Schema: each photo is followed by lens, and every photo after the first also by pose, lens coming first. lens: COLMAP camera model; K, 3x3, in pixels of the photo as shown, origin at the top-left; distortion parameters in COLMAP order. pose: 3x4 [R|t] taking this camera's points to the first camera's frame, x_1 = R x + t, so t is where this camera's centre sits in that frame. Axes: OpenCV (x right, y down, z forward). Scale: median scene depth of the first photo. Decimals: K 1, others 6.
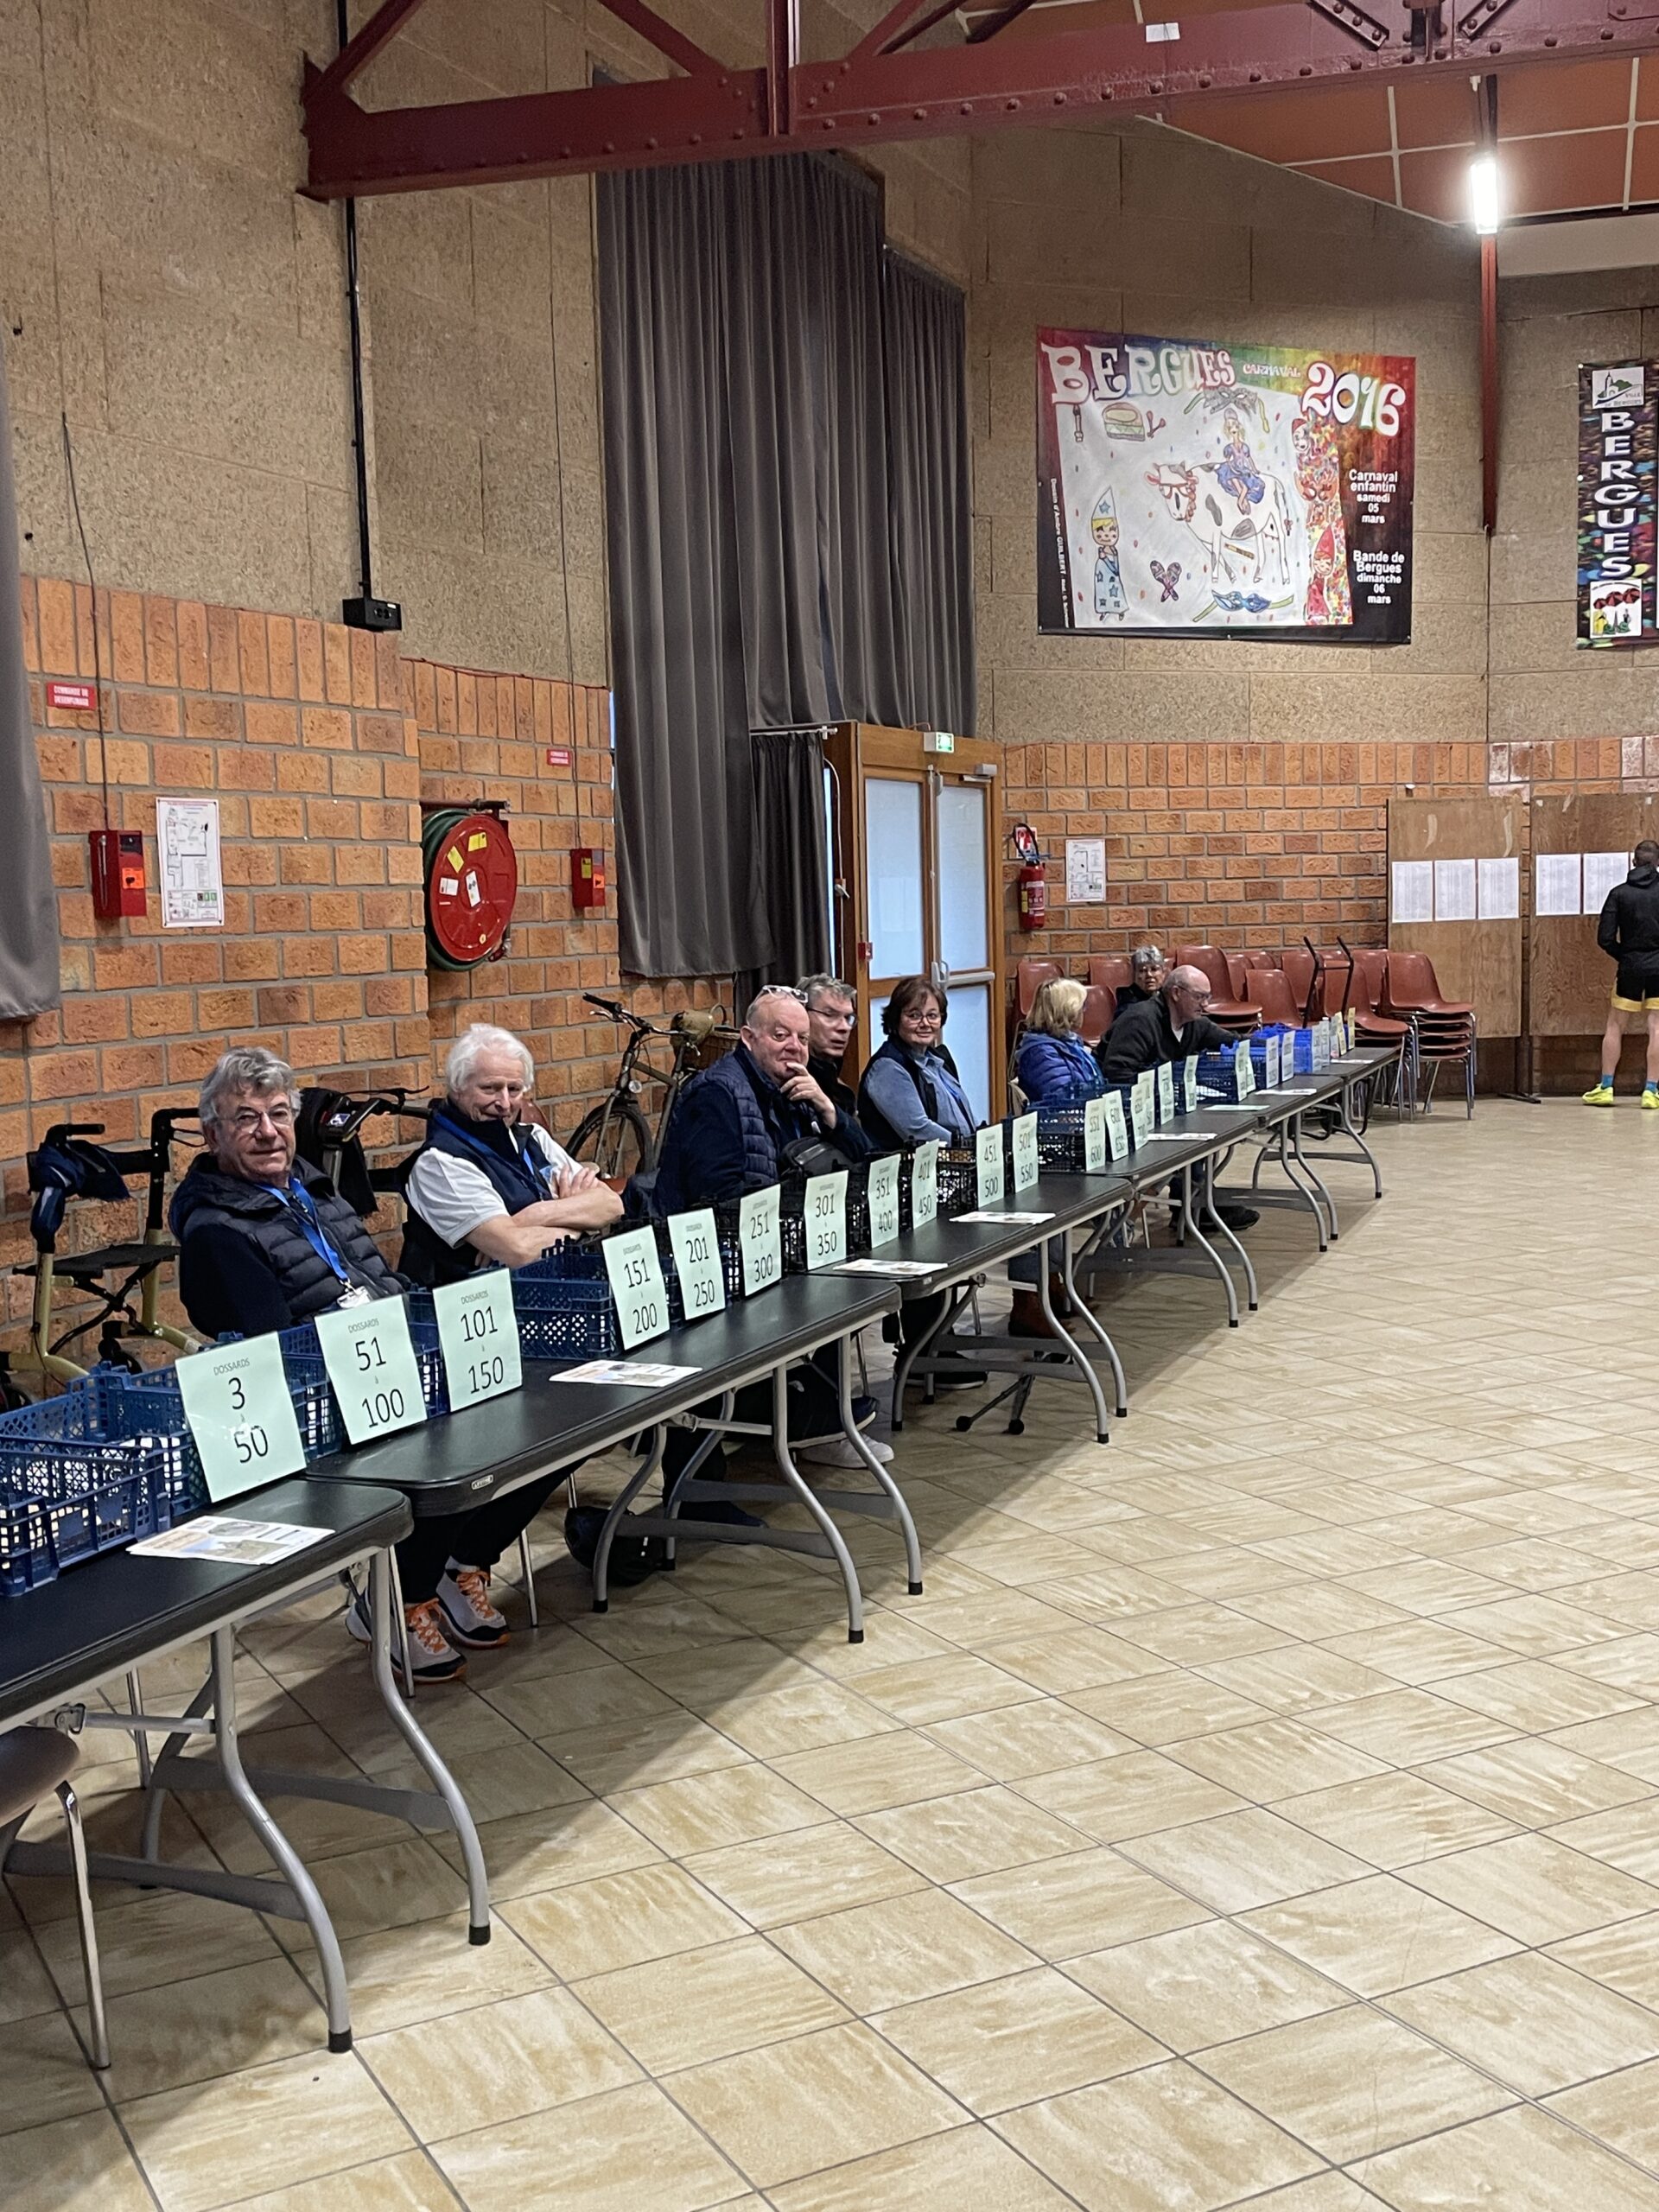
lens RADIAL K [[2333.8, 0, 831.1], [0, 2333.8, 1104.3], [0, 0, 1]] dist [-0.035421, 0.000000]
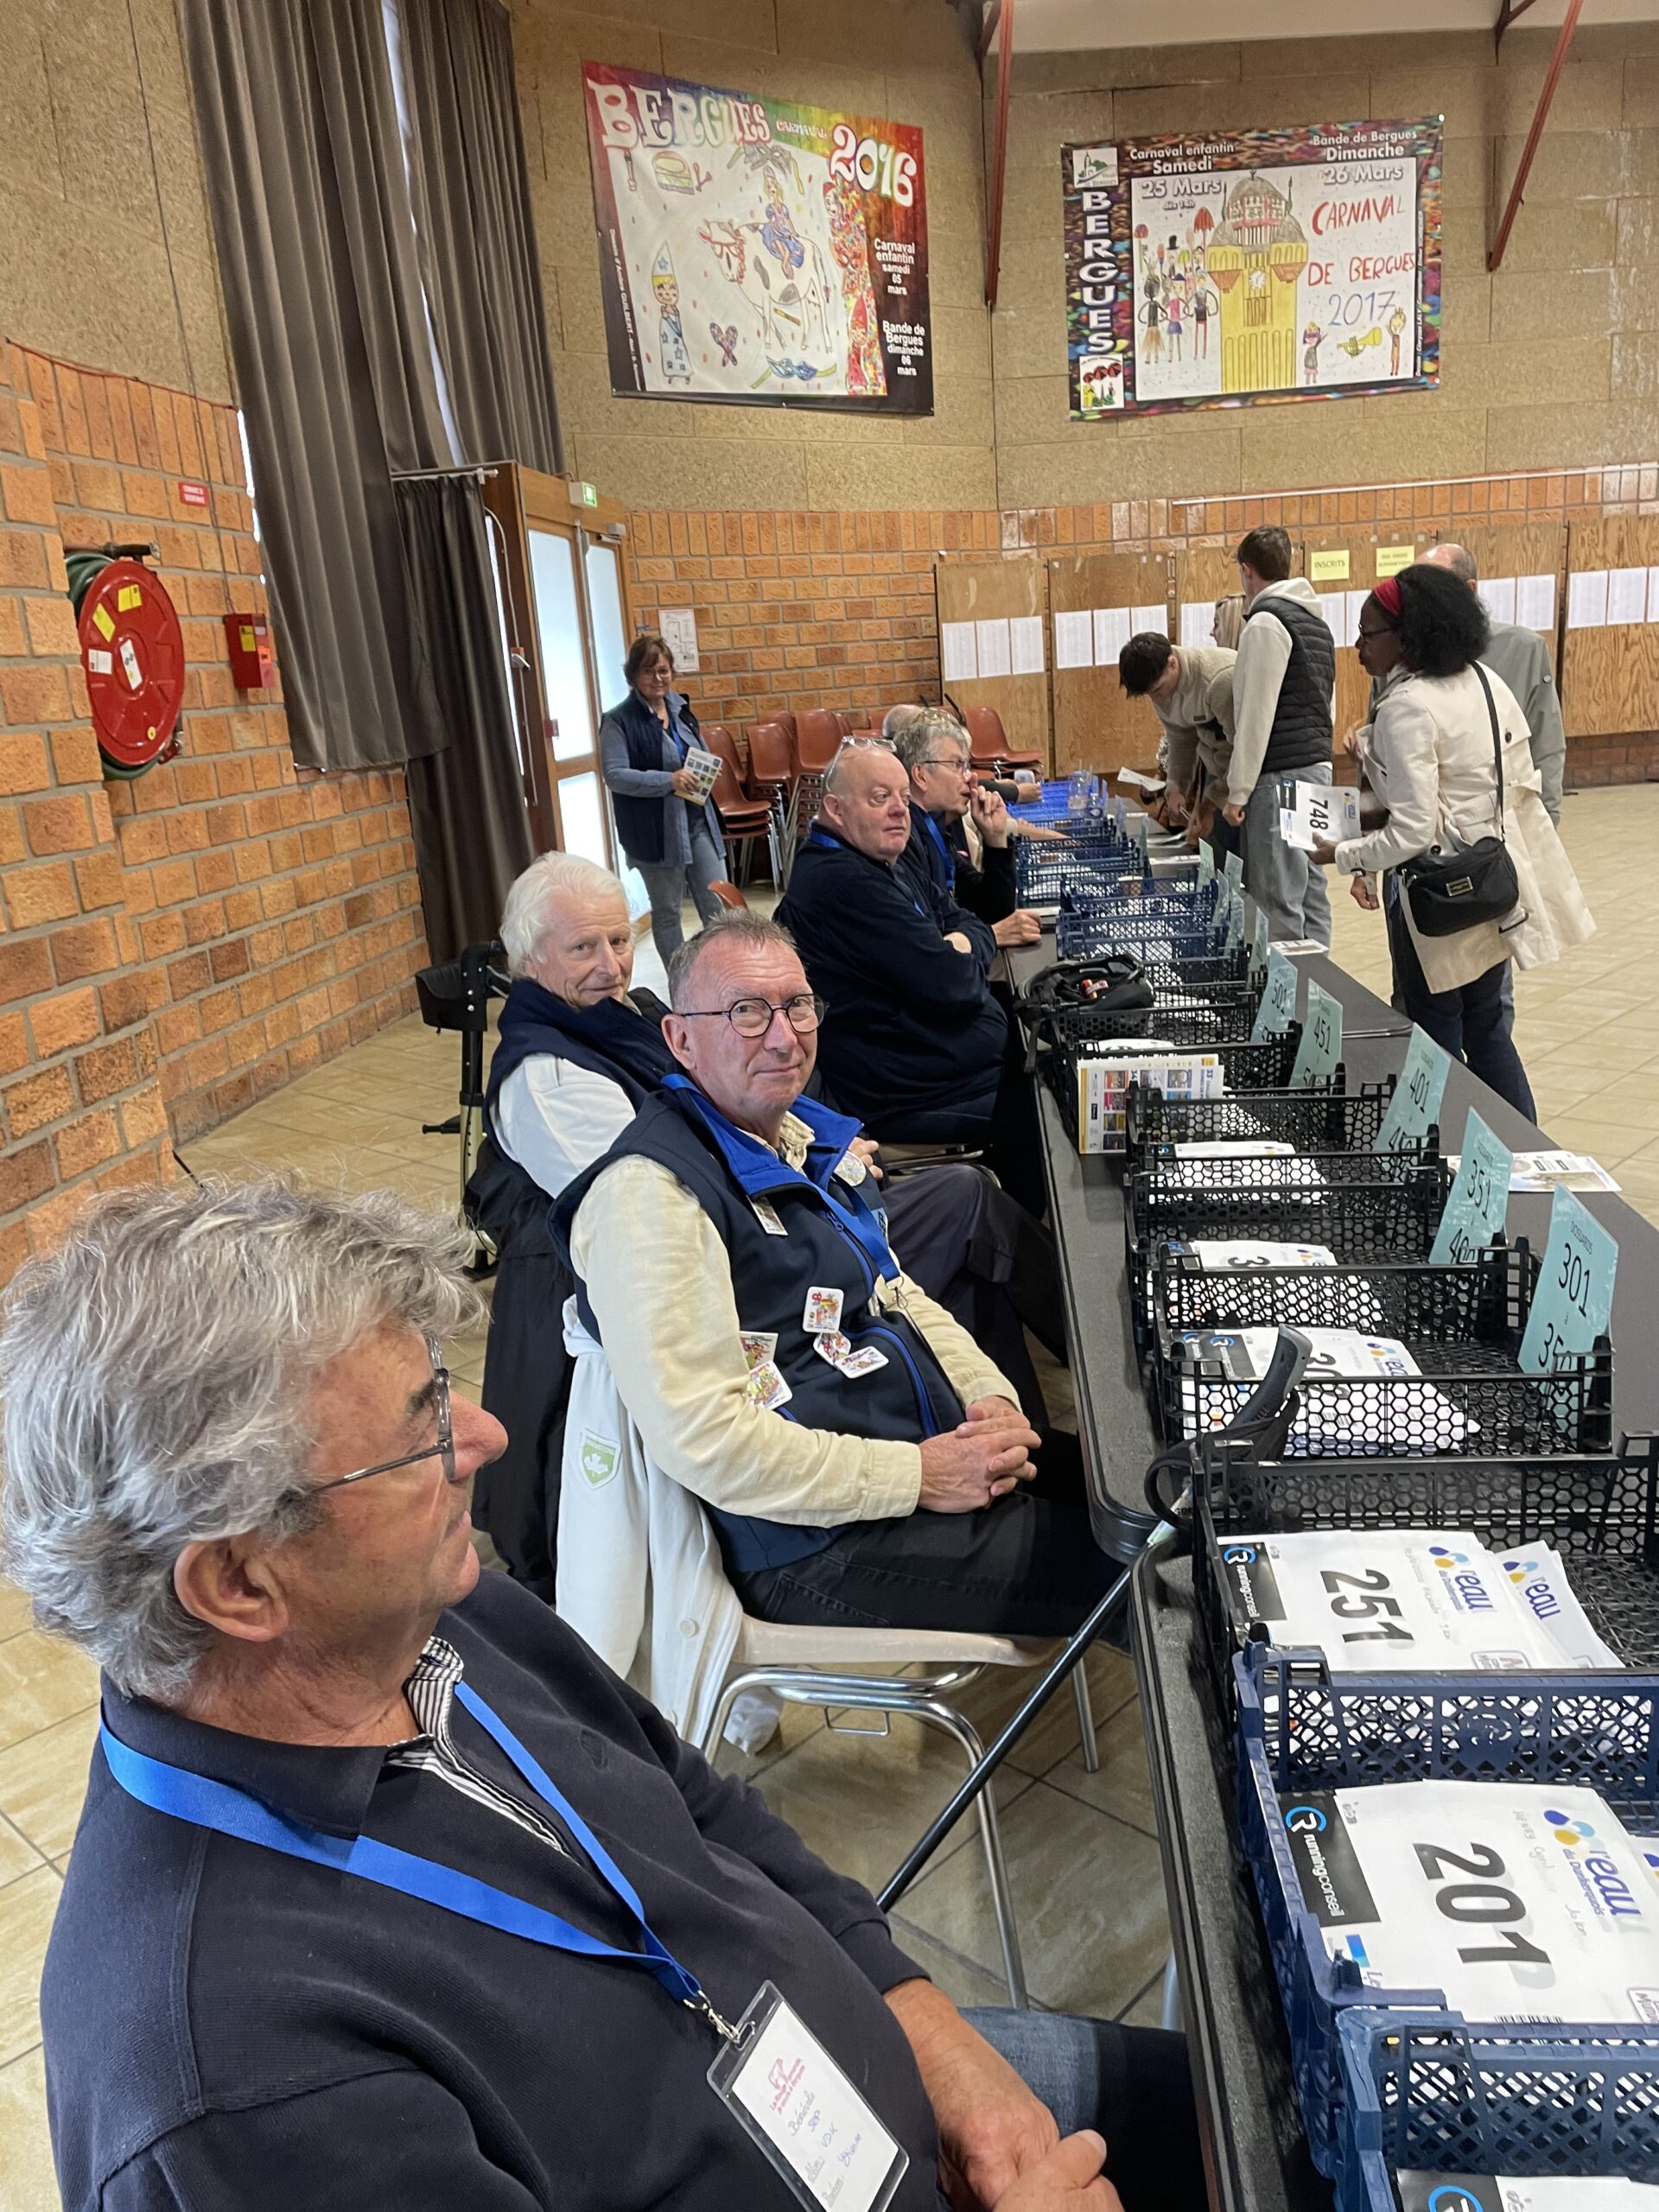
lens RADIAL K [[1679.4, 0, 840.6], [0, 1679.4, 1124.1], [0, 0, 1]] dist [0.017875, -0.048066]
pose [[0.945580, -0.122932, 0.301273, -0.071202], [0.071372, 0.981698, 0.176565, -0.016367], [-0.317465, -0.145454, 0.937048, 0.243267]]
